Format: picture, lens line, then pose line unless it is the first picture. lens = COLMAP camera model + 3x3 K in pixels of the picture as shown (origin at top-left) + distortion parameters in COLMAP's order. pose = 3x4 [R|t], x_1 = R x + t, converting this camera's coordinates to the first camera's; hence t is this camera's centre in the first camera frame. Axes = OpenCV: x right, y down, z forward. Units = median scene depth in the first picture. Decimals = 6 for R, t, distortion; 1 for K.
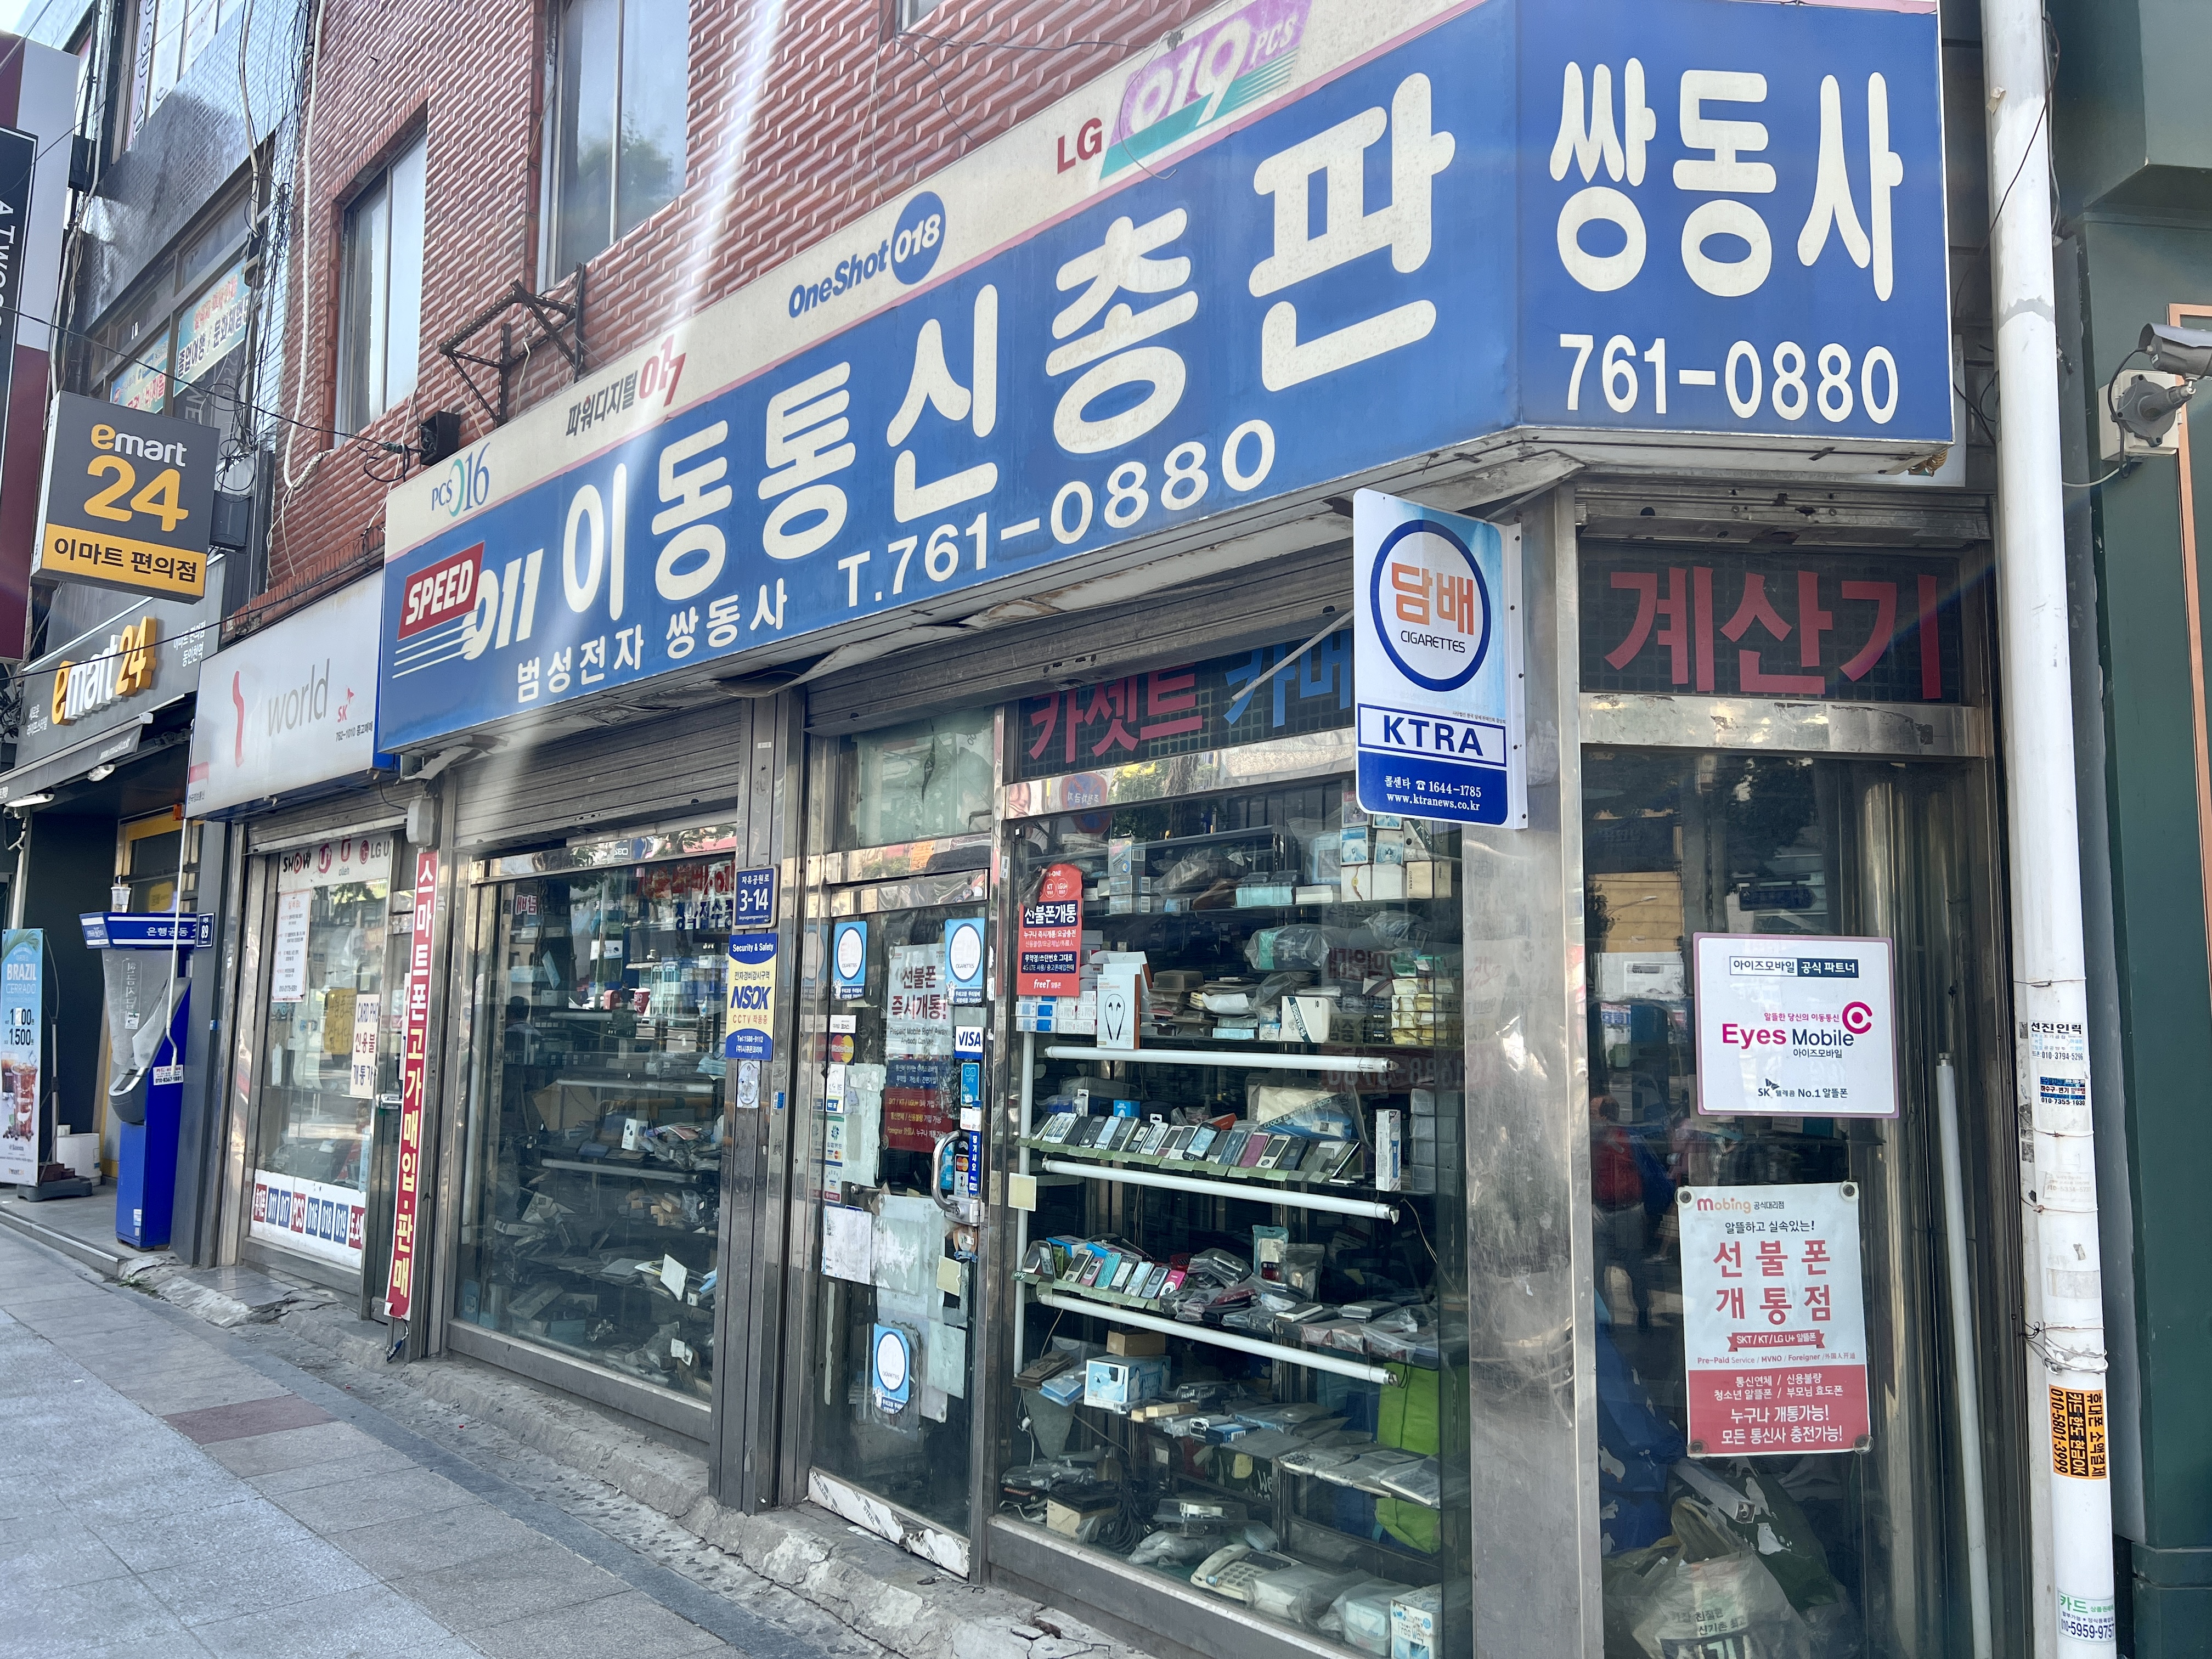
lens RADIAL K [[1671.7, 0, 1109.3], [0, 1671.7, 820.2], [0, 0, 1]] dist [0.120219, -0.298917]
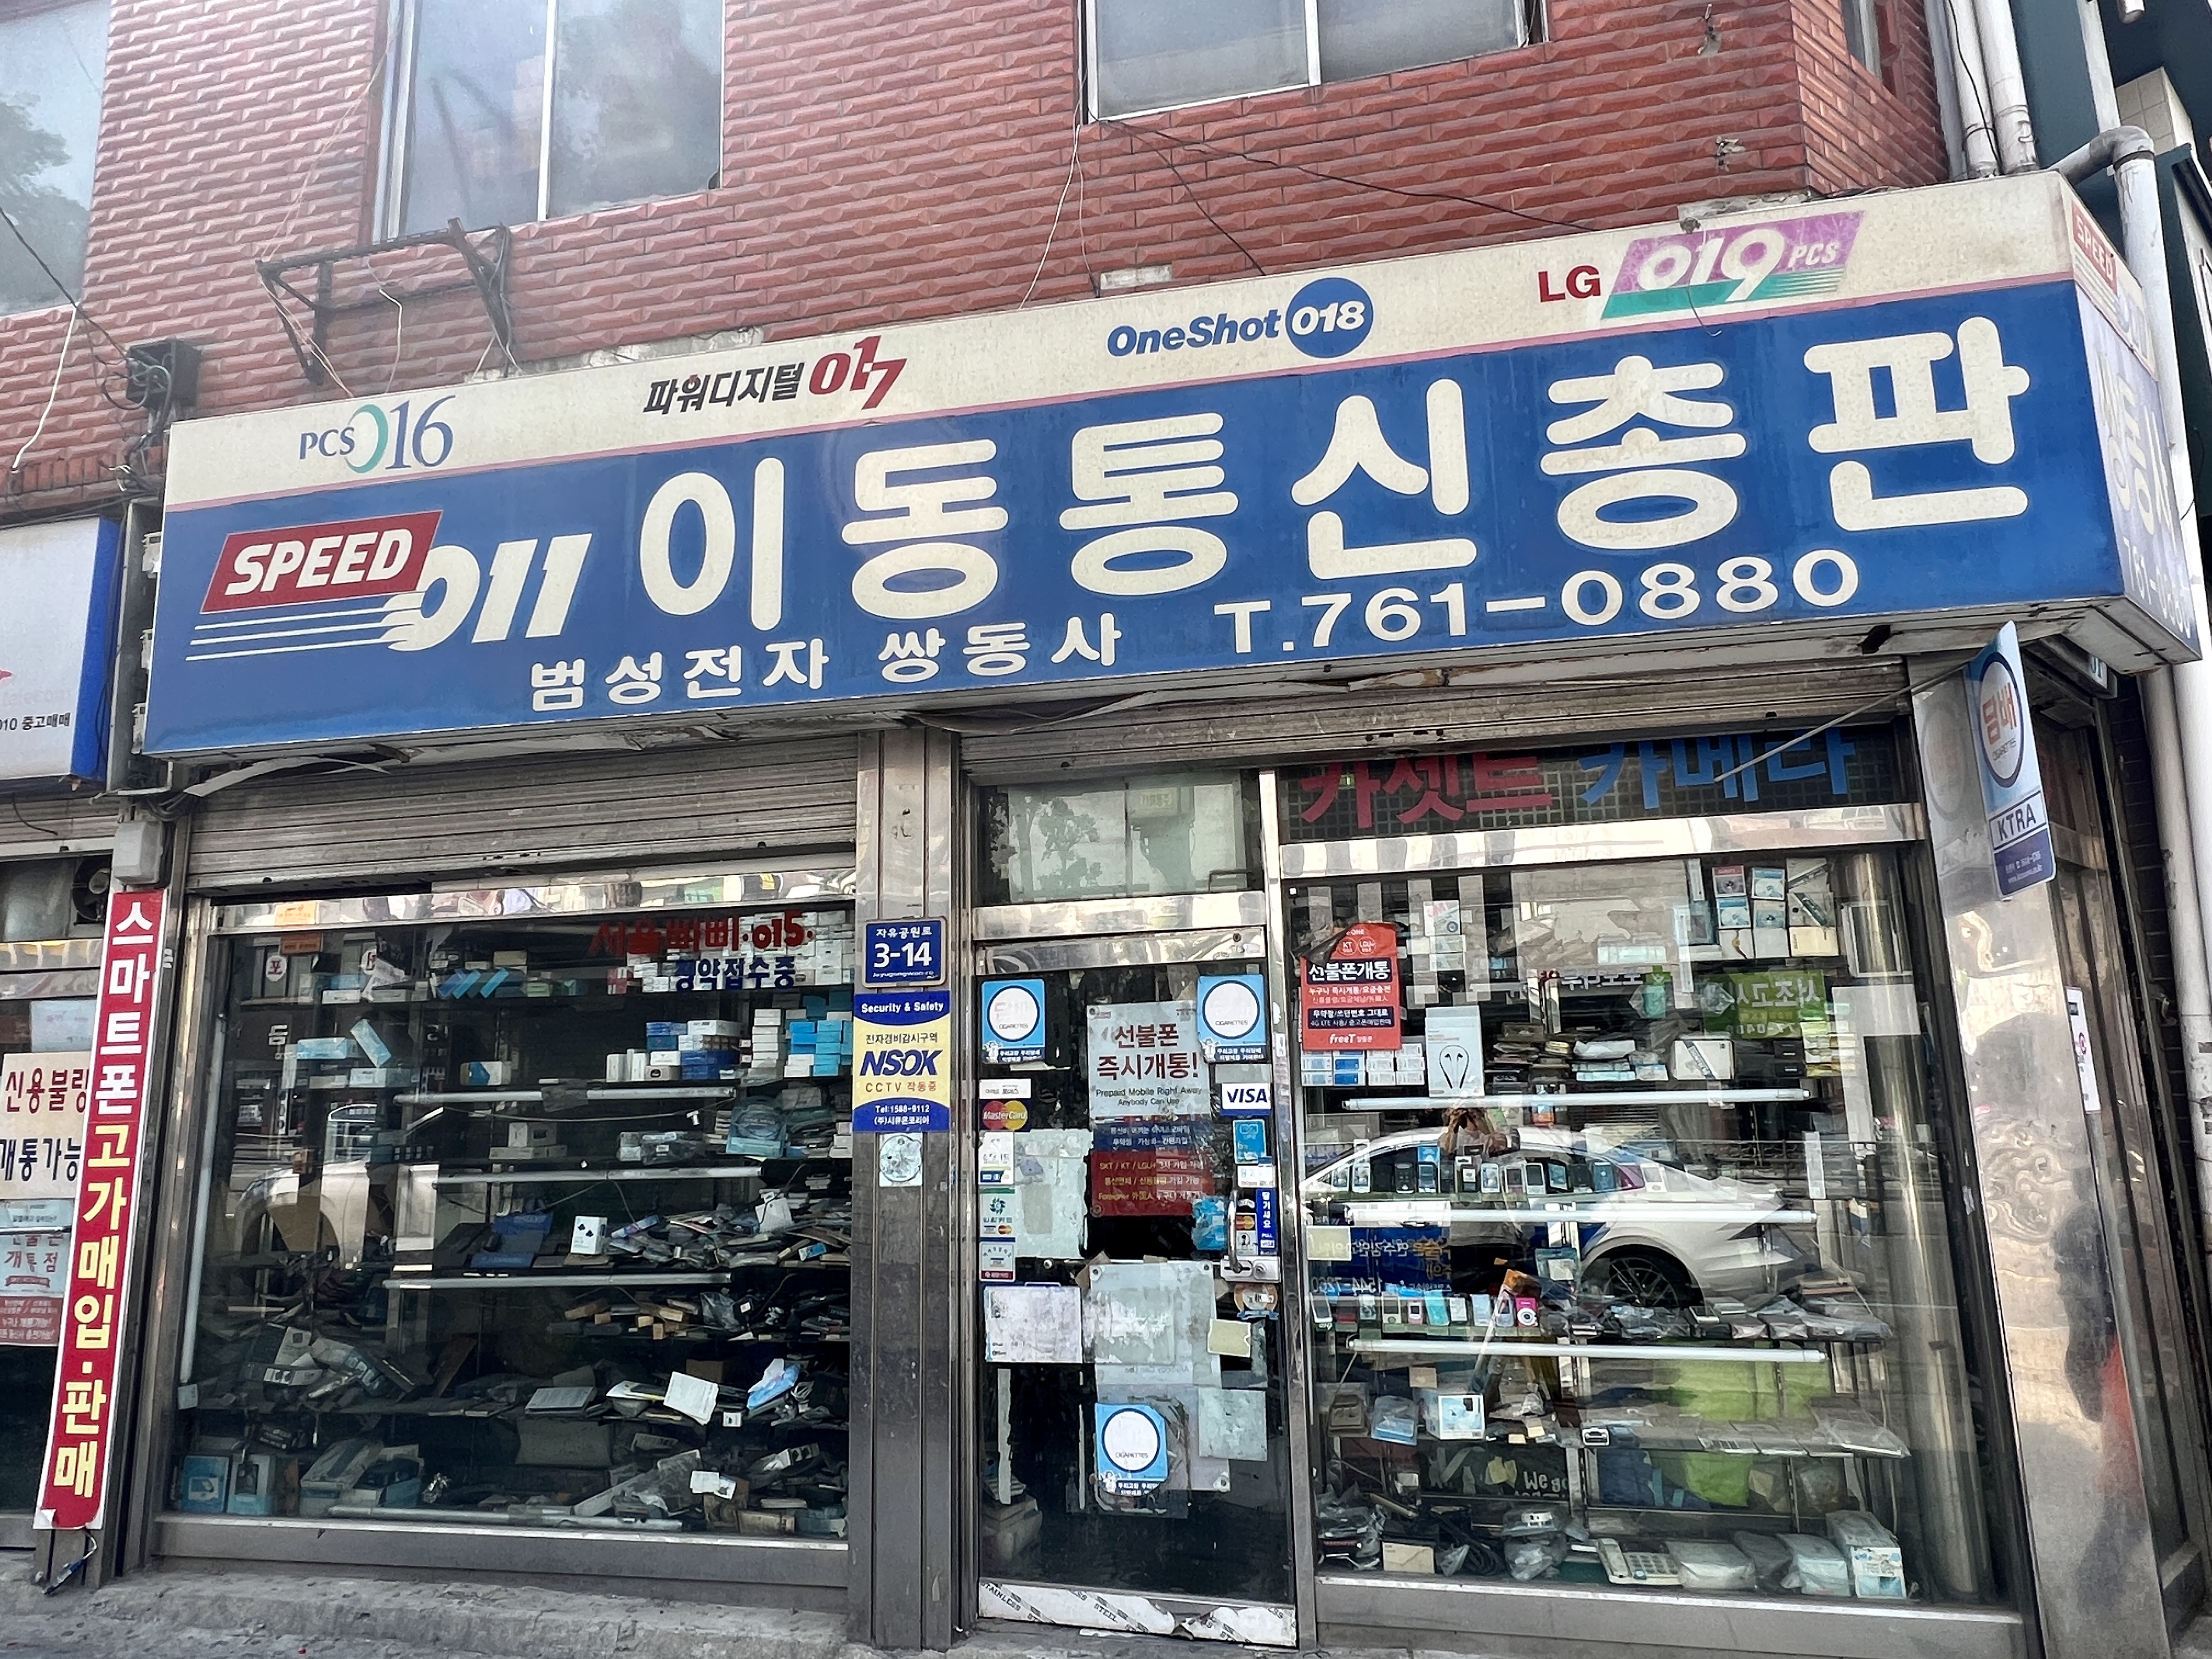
lens RADIAL K [[1356.3, 0, 1106.0], [0, 1356.3, 829.5], [0, 0, 1]] dist [-0.007015, 0.000268]
pose [[0.809538, 0.079146, 0.581709, -0.648727], [-0.034861, 0.995603, -0.086944, 0.046372], [-0.586032, 0.050106, 0.808737, 0.393433]]
